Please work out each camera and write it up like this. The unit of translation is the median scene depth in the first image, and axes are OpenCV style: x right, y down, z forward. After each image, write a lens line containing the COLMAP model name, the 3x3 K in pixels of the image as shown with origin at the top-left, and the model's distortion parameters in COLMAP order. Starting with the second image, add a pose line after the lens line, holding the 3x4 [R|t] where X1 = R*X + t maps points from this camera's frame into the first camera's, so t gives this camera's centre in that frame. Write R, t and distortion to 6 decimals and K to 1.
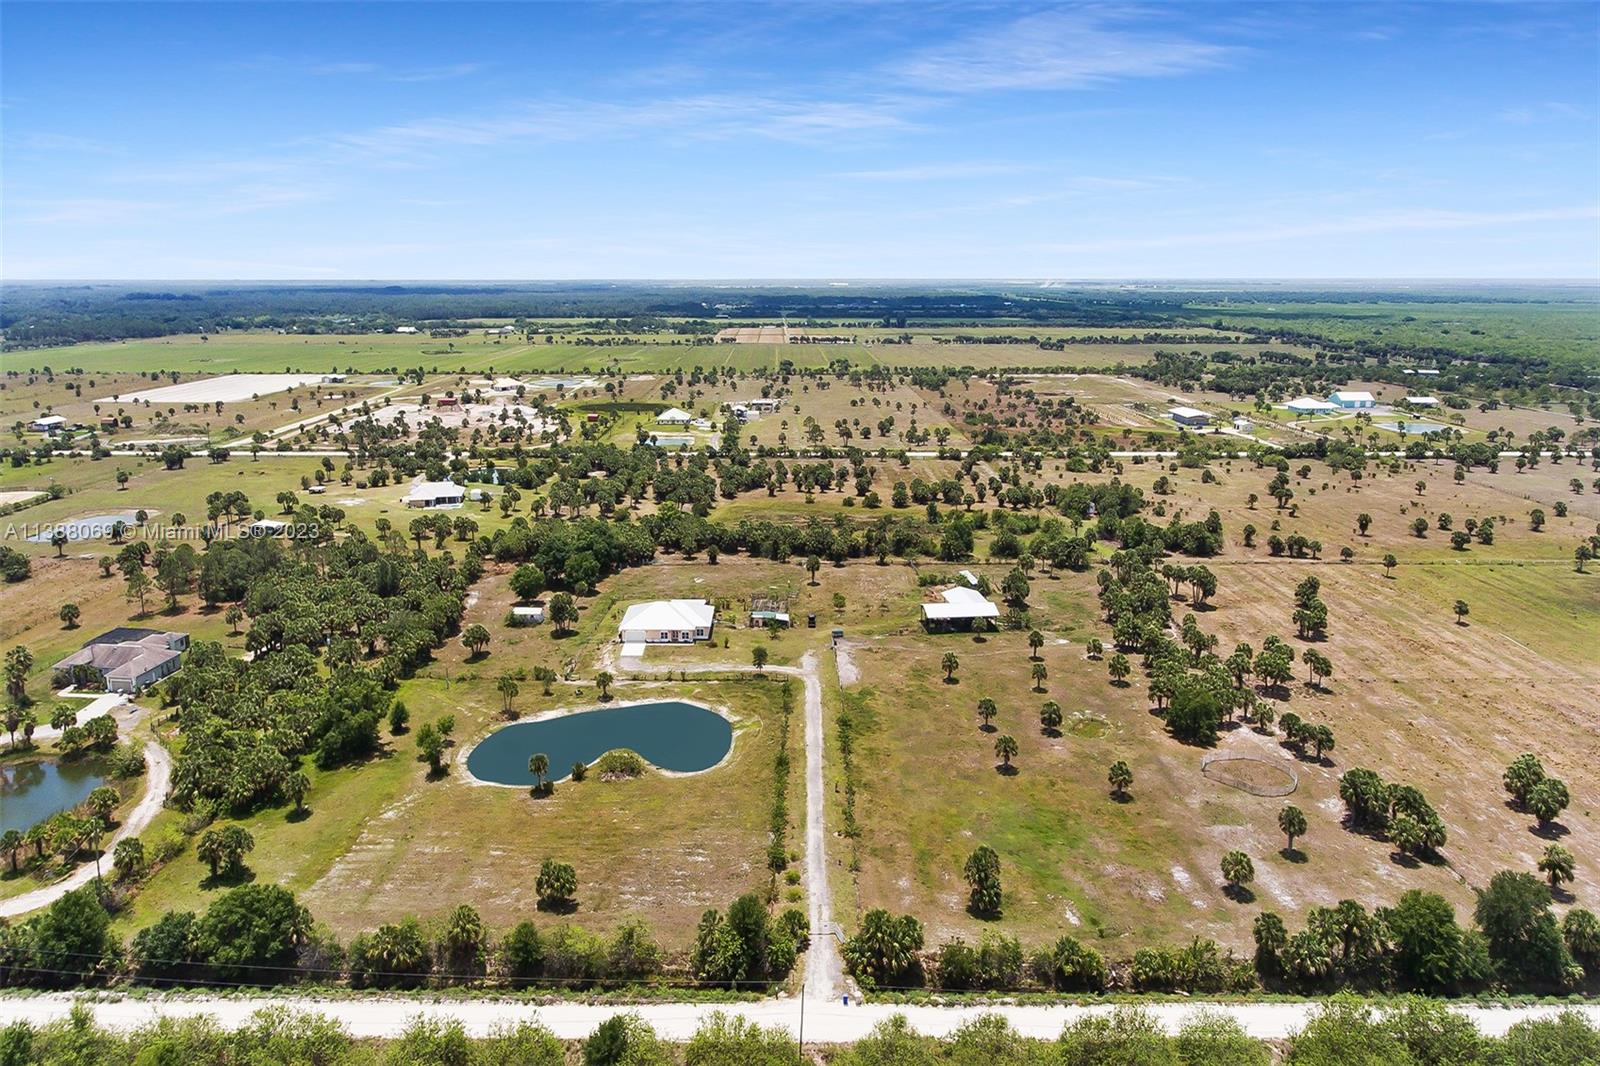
lens RADIAL K [[921.2, 0, 792.2], [0, 921.2, 534.9], [0, 0, 1]] dist [-0.000429, 0.002363]
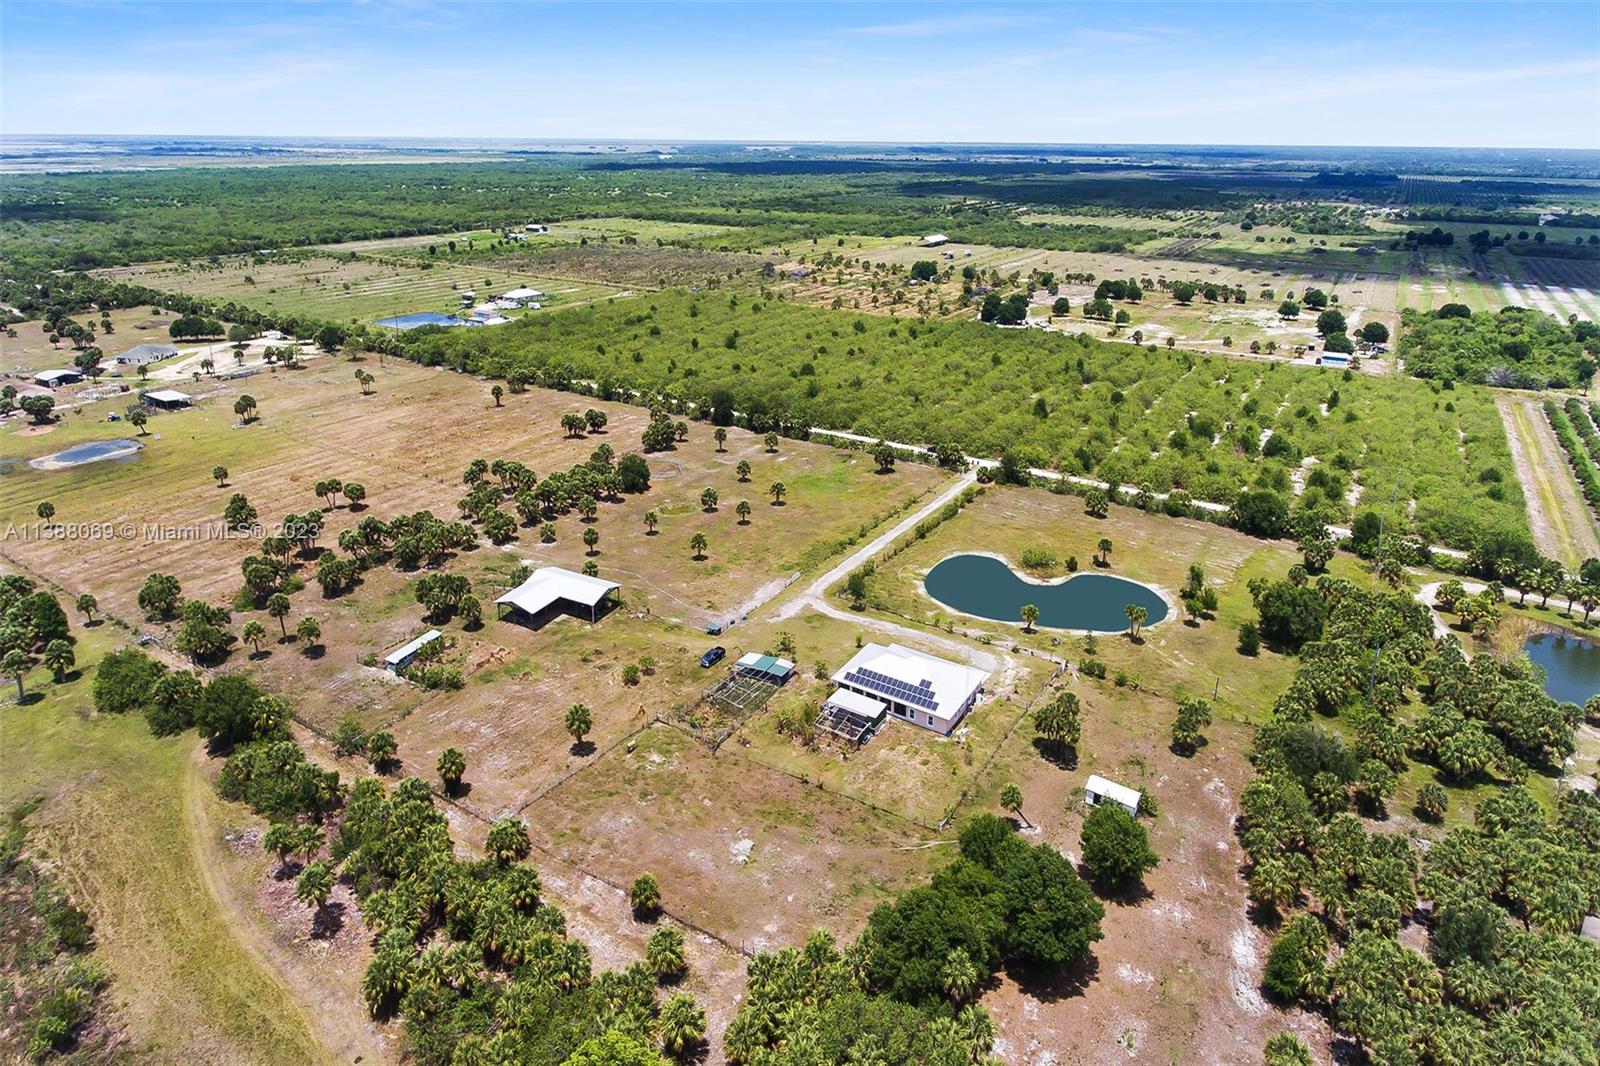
lens RADIAL K [[944.8, 0, 770.0], [0, 944.8, 507.7], [0, 0, 1]] dist [0.000254, 0.000985]
pose [[-0.830581, -0.209960, 0.515802, -0.307455], [0.144905, 0.812823, 0.564200, -0.340257], [-0.537715, 0.543356, -0.644691, 1.148273]]
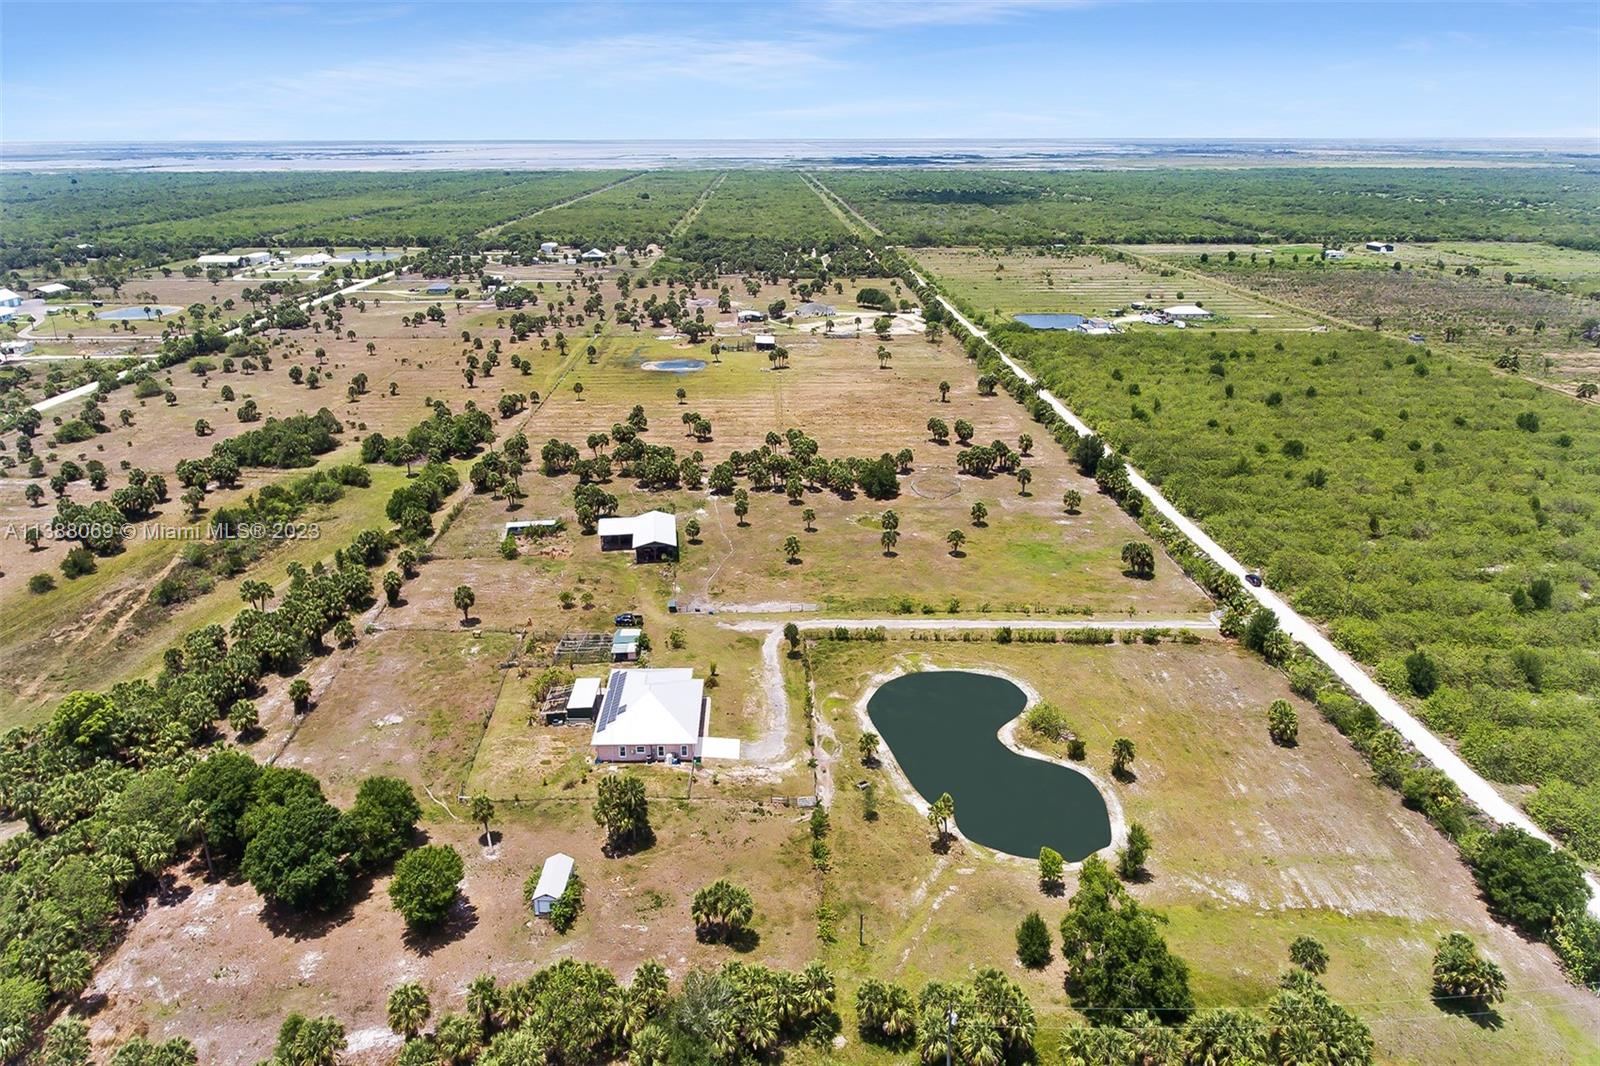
lens RADIAL K [[924.1, 0, 739.7], [0, 924.1, 513.9], [0, 0, 1]] dist [0.001428, 0.000553]
pose [[0.015544, -0.380055, 0.924833, -0.556918], [0.275476, 0.890776, 0.361430, -0.204835], [-0.961182, 0.249151, 0.118542, 0.655504]]
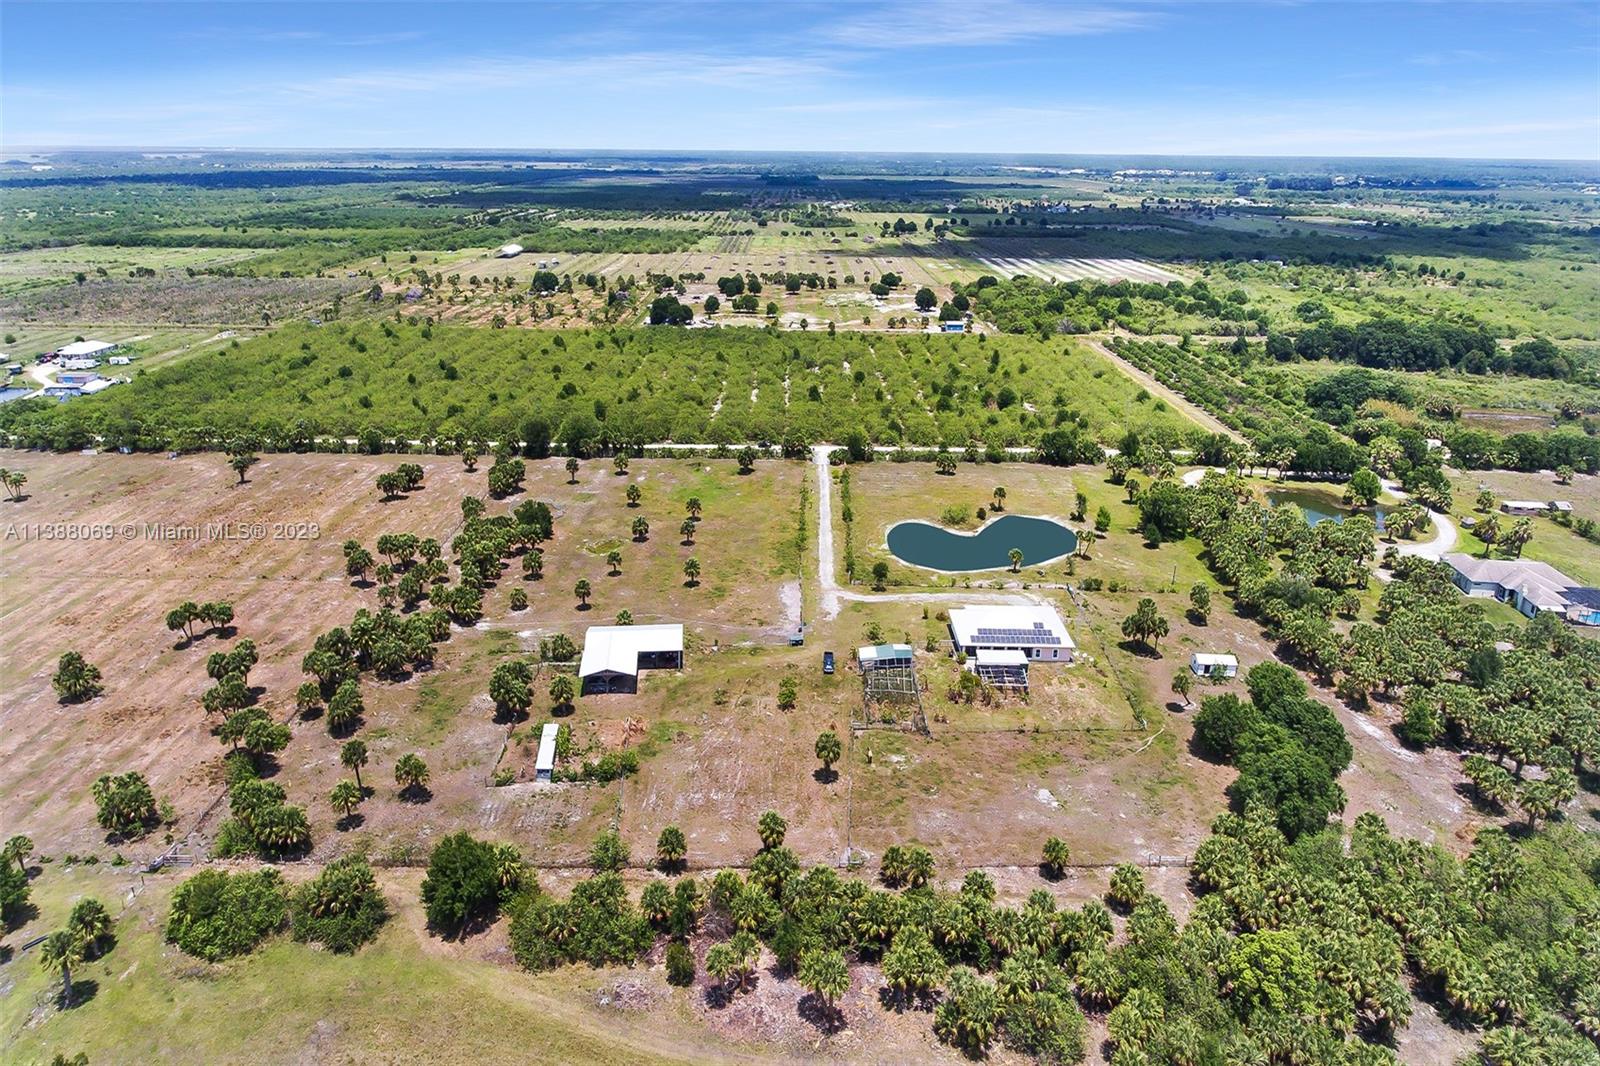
lens RADIAL K [[913.2, 0, 779.9], [0, 913.2, 558.3], [0, 0, 1]] dist [0.001496, 0.001209]
pose [[-0.999747, -0.015373, 0.016434, 0.041451], [-0.001150, 0.764223, 0.644951, -0.369118], [-0.022474, 0.644769, -0.764047, 1.248778]]
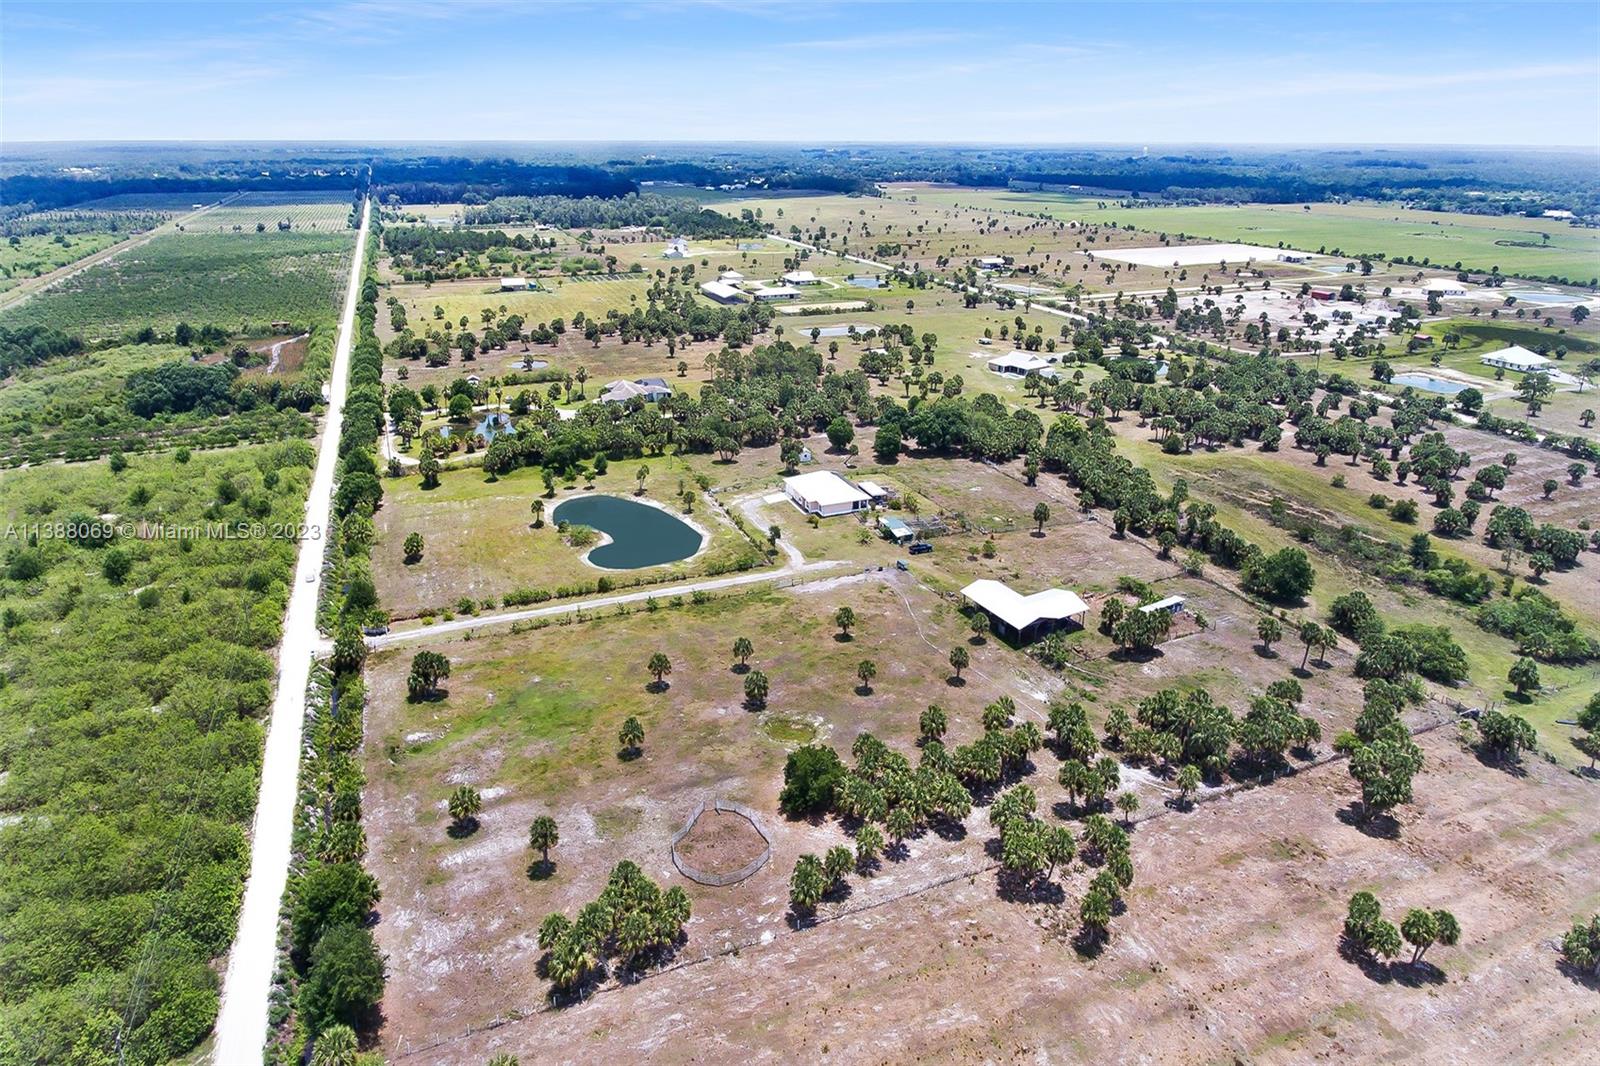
lens RADIAL K [[921.2, 0, 792.2], [0, 921.2, 534.9], [0, 0, 1]] dist [-0.000429, 0.002363]
pose [[0.385183, 0.368511, -0.846070, 0.618576], [-0.255736, 0.923529, 0.285822, -0.124560], [0.886698, 0.106277, 0.449969, 0.387775]]
